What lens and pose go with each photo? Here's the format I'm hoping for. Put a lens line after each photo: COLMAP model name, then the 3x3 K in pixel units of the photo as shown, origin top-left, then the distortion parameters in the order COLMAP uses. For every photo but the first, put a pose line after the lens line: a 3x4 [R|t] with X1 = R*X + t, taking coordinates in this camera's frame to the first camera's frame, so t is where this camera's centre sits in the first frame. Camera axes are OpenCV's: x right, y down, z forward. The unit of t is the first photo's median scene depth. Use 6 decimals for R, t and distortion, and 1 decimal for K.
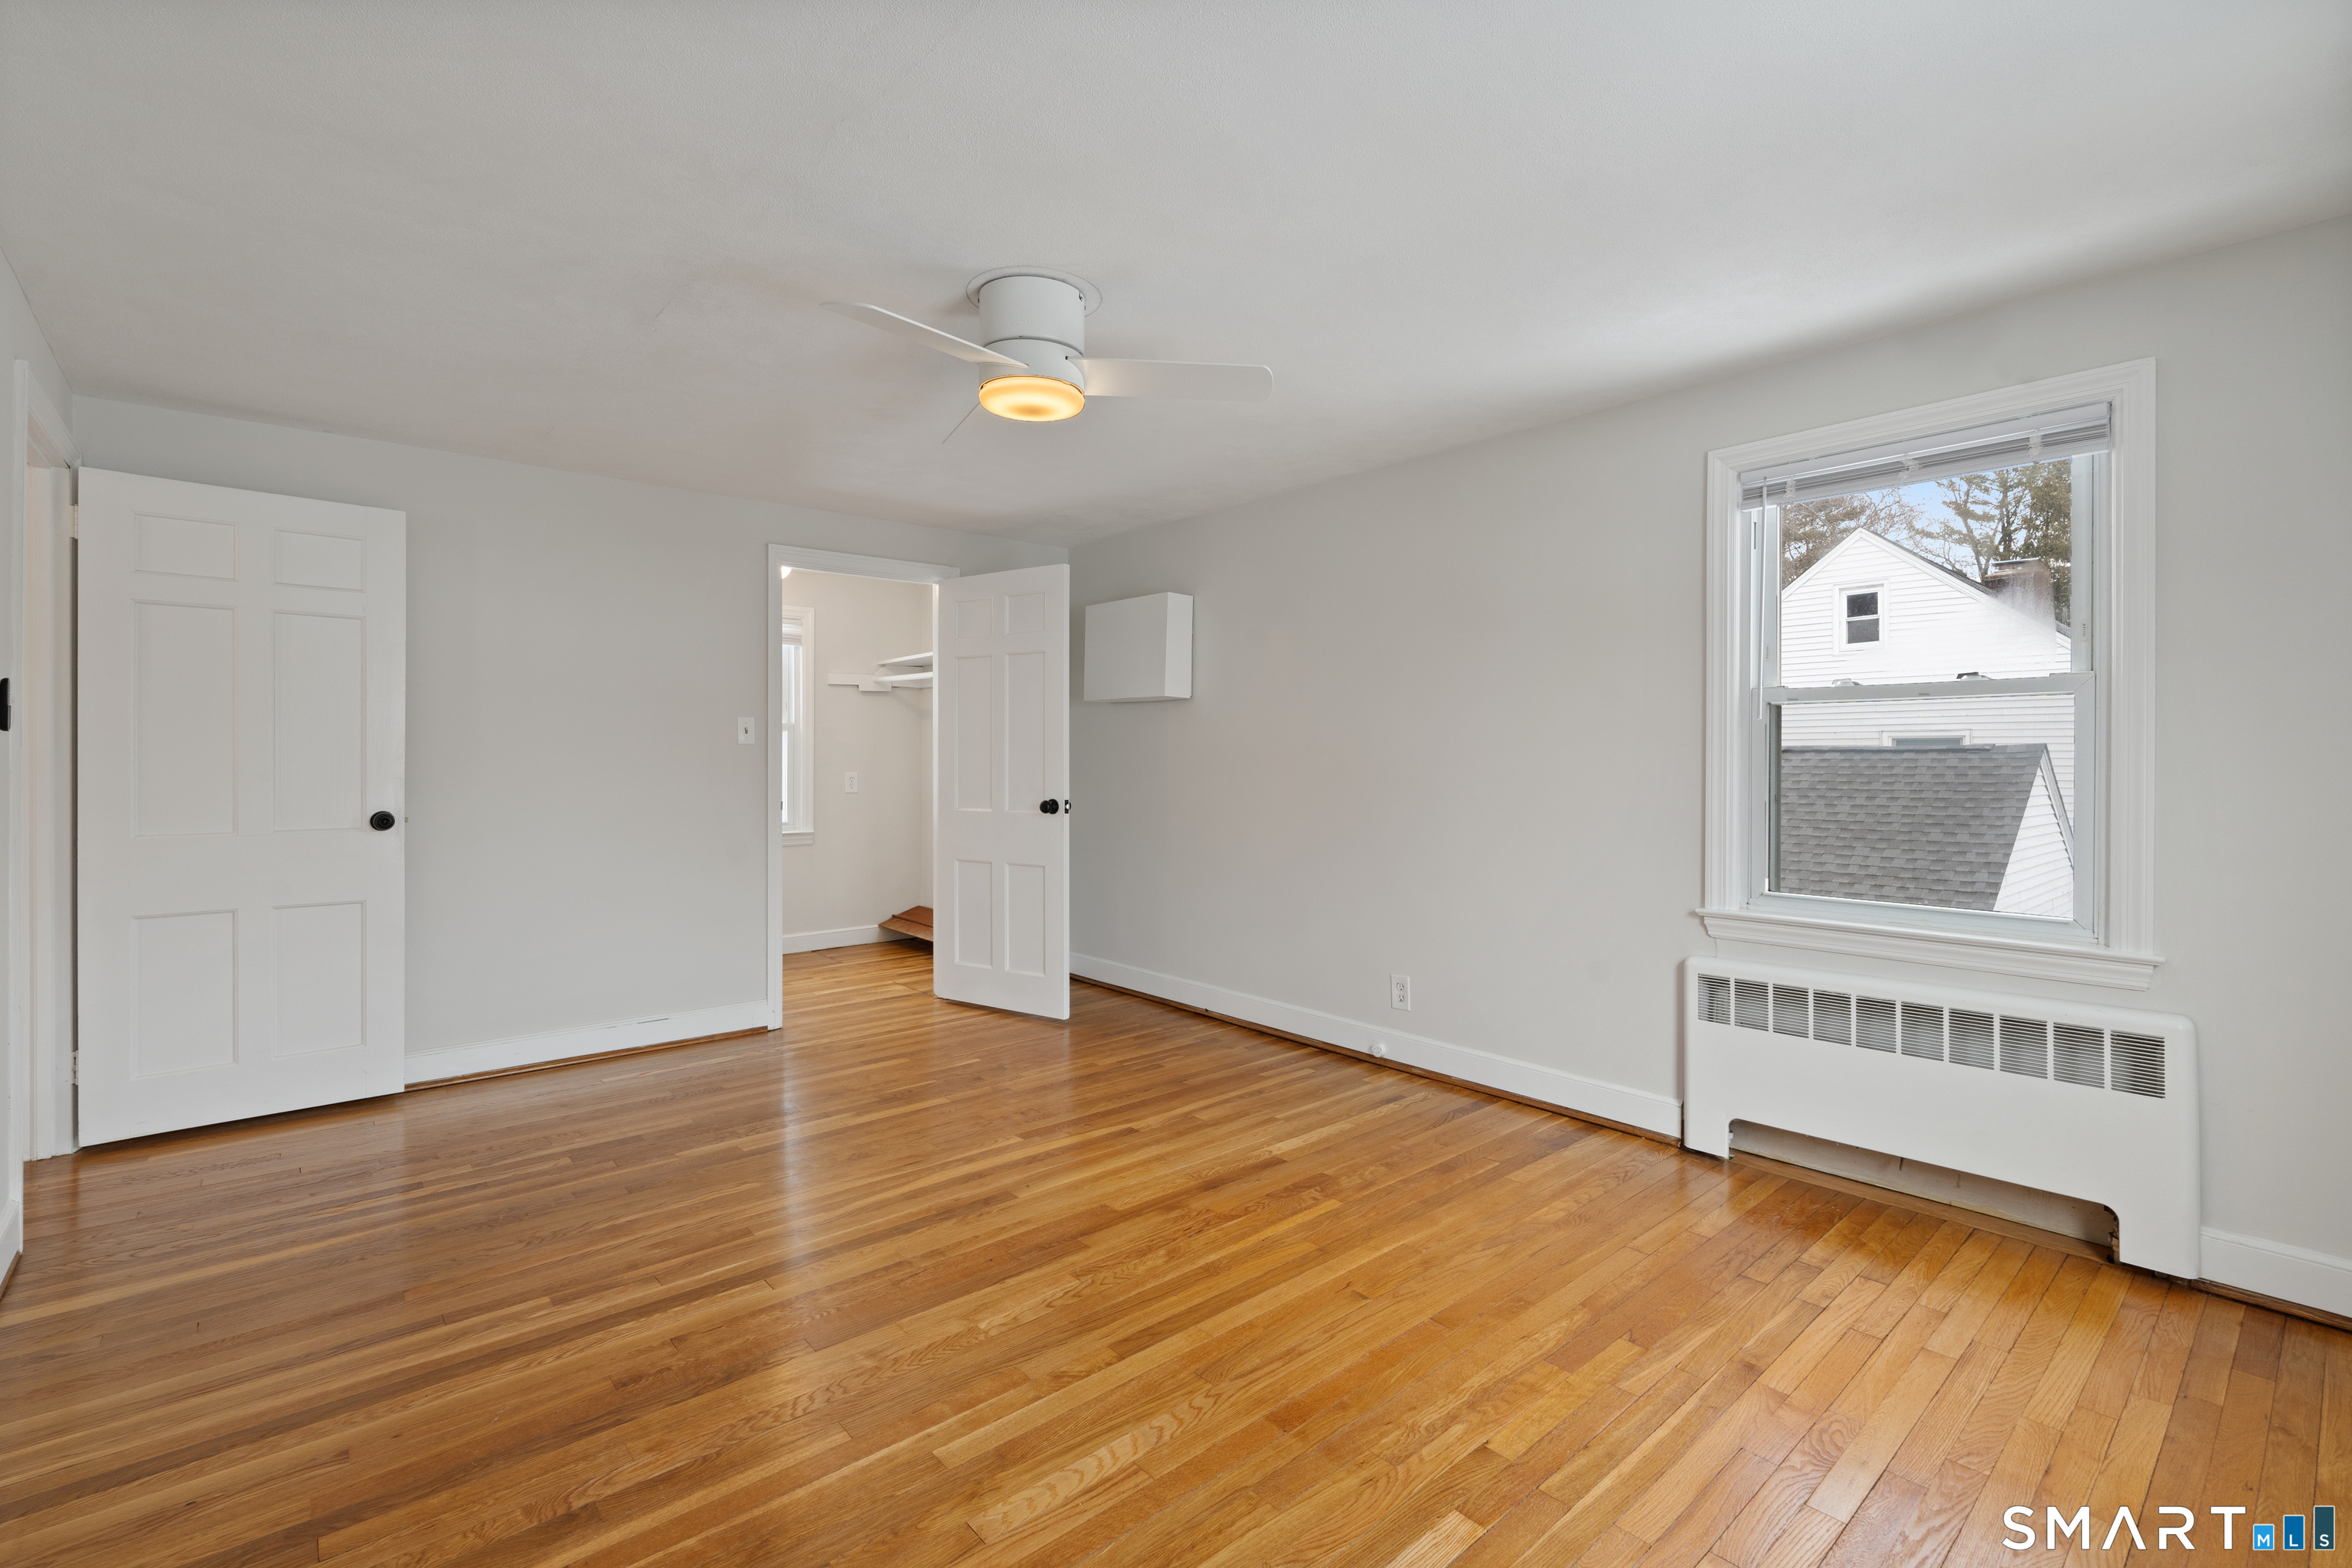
lens RADIAL K [[1084.9, 0, 1167.1], [0, 1084.9, 773.8], [0, 0, 1]] dist [-0.001292, -0.000324]
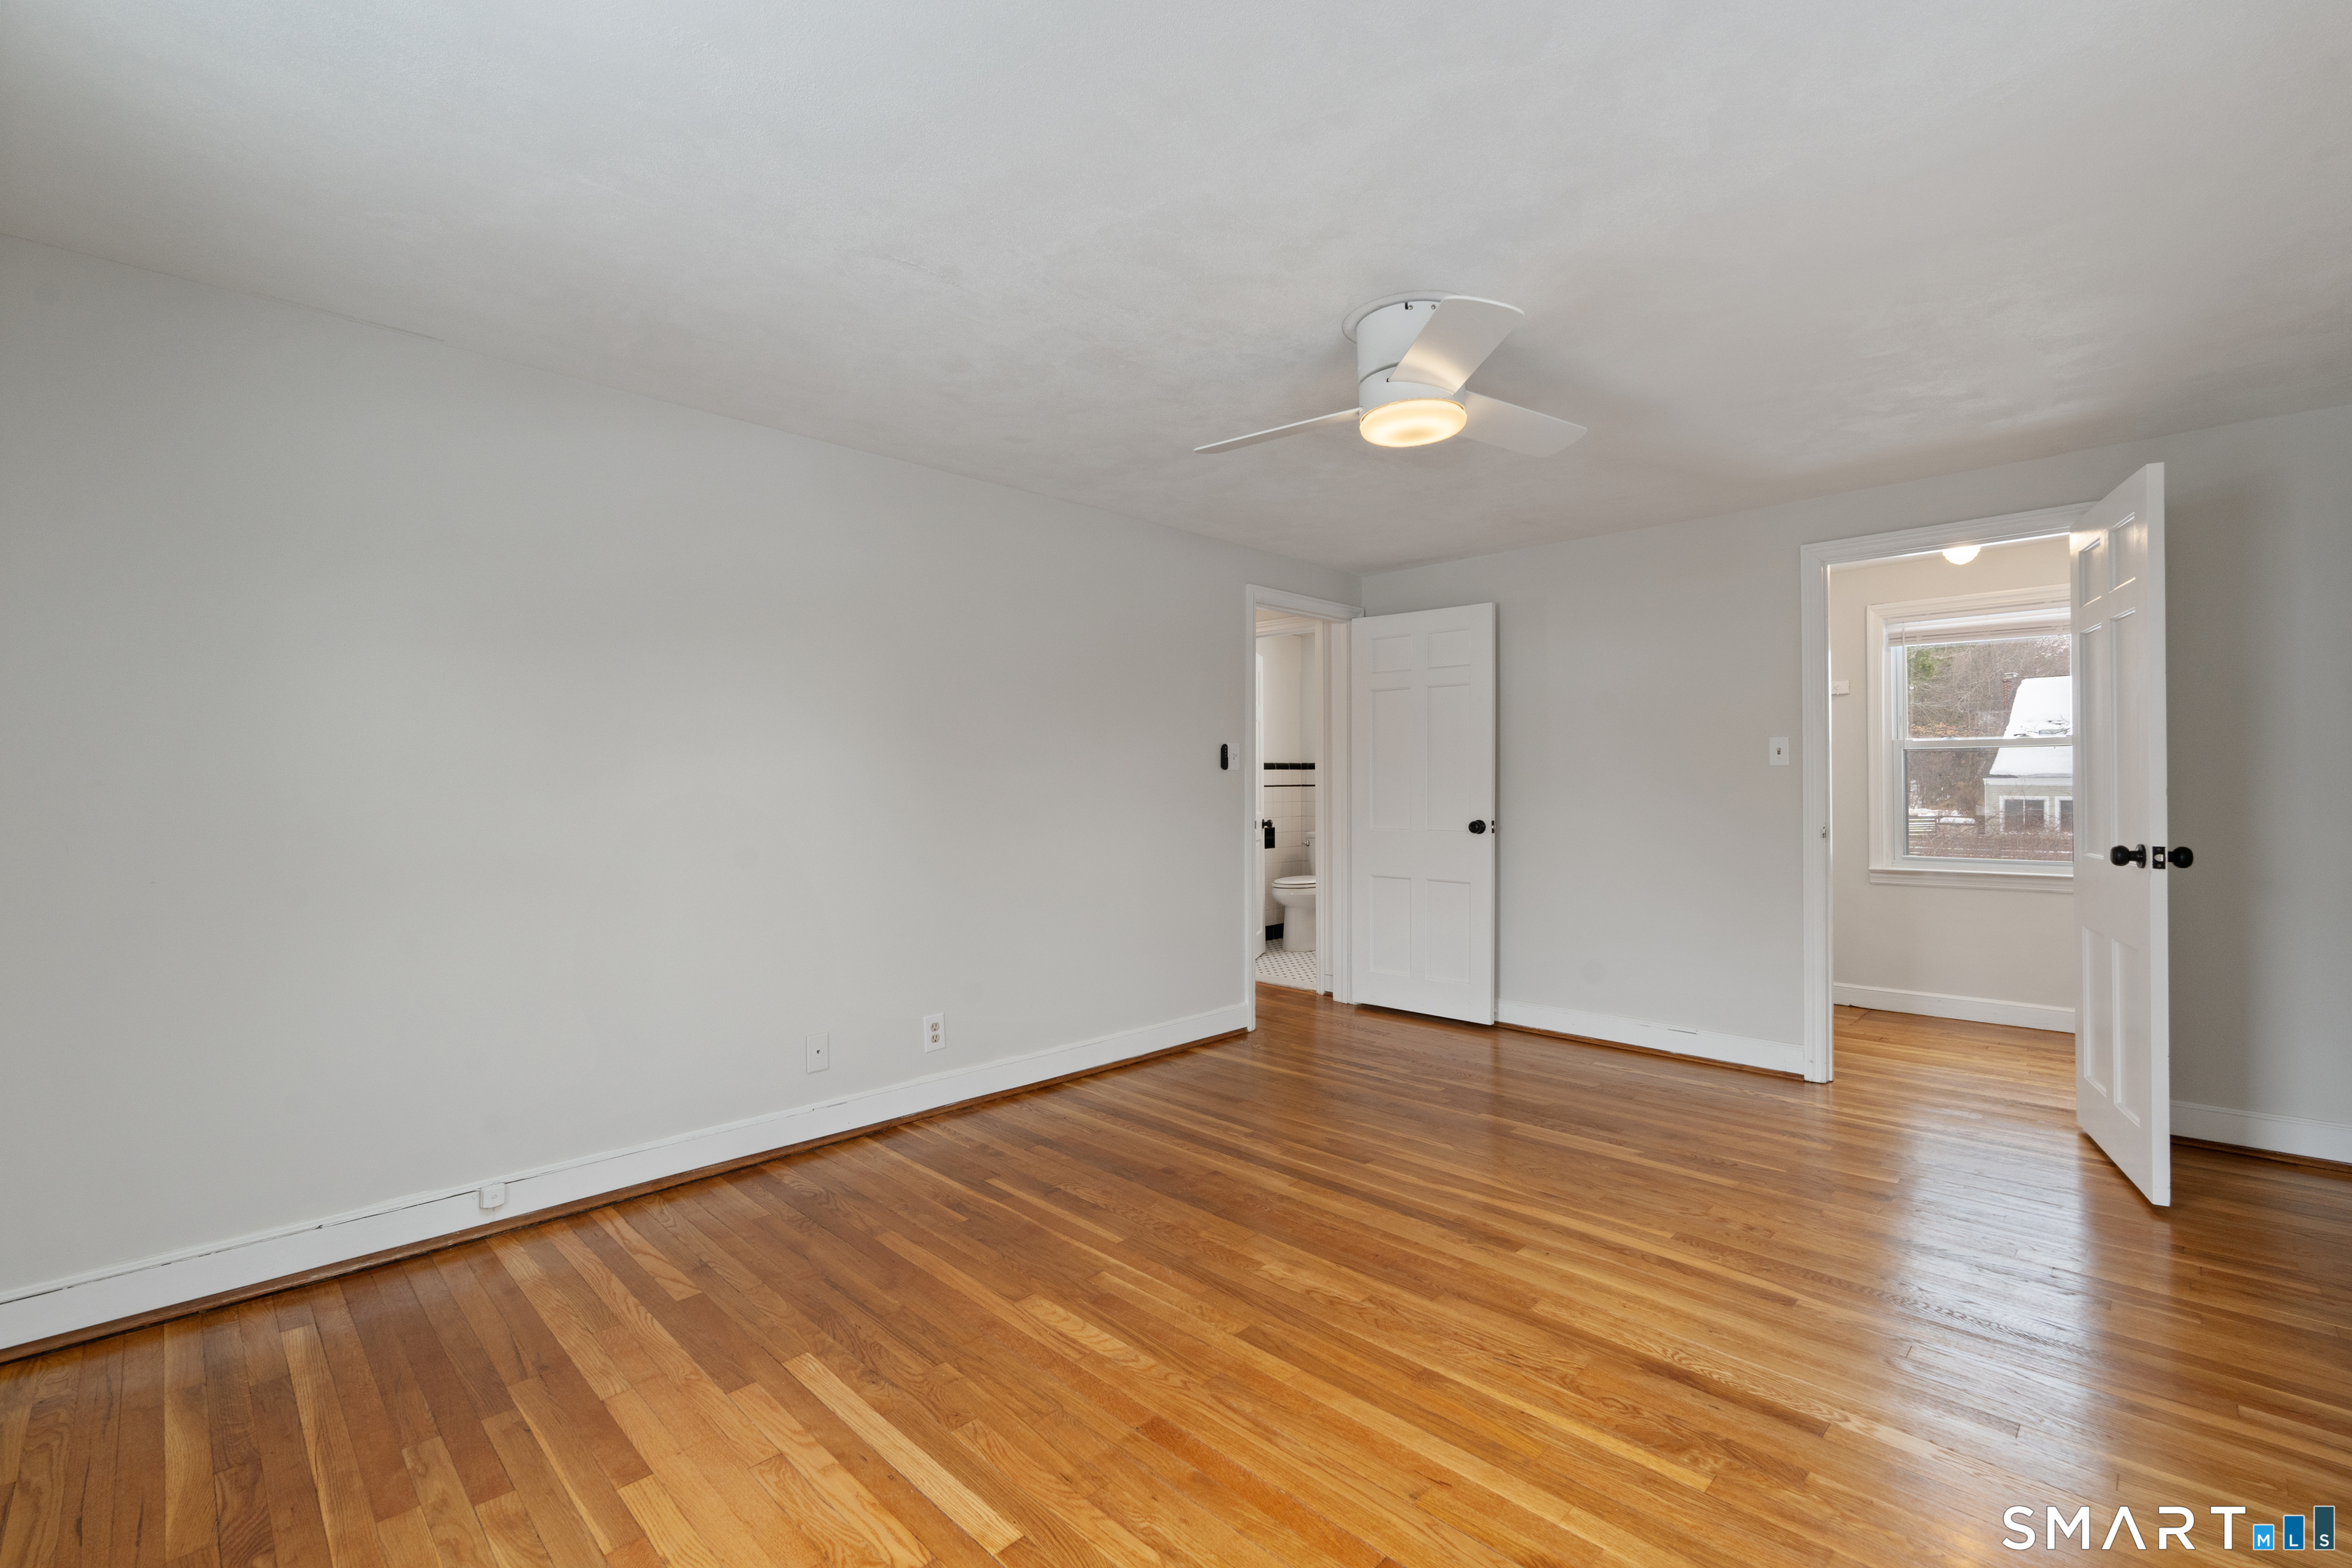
lens RADIAL K [[1084.9, 0, 1167.1], [0, 1084.9, 773.8], [0, 0, 1]] dist [-0.001292, -0.000324]
pose [[0.019693, -0.013218, -0.999719, 0.853252], [-0.007178, 0.999885, -0.013362, 0.000148], [0.999780, 0.007439, 0.019596, 0.748621]]
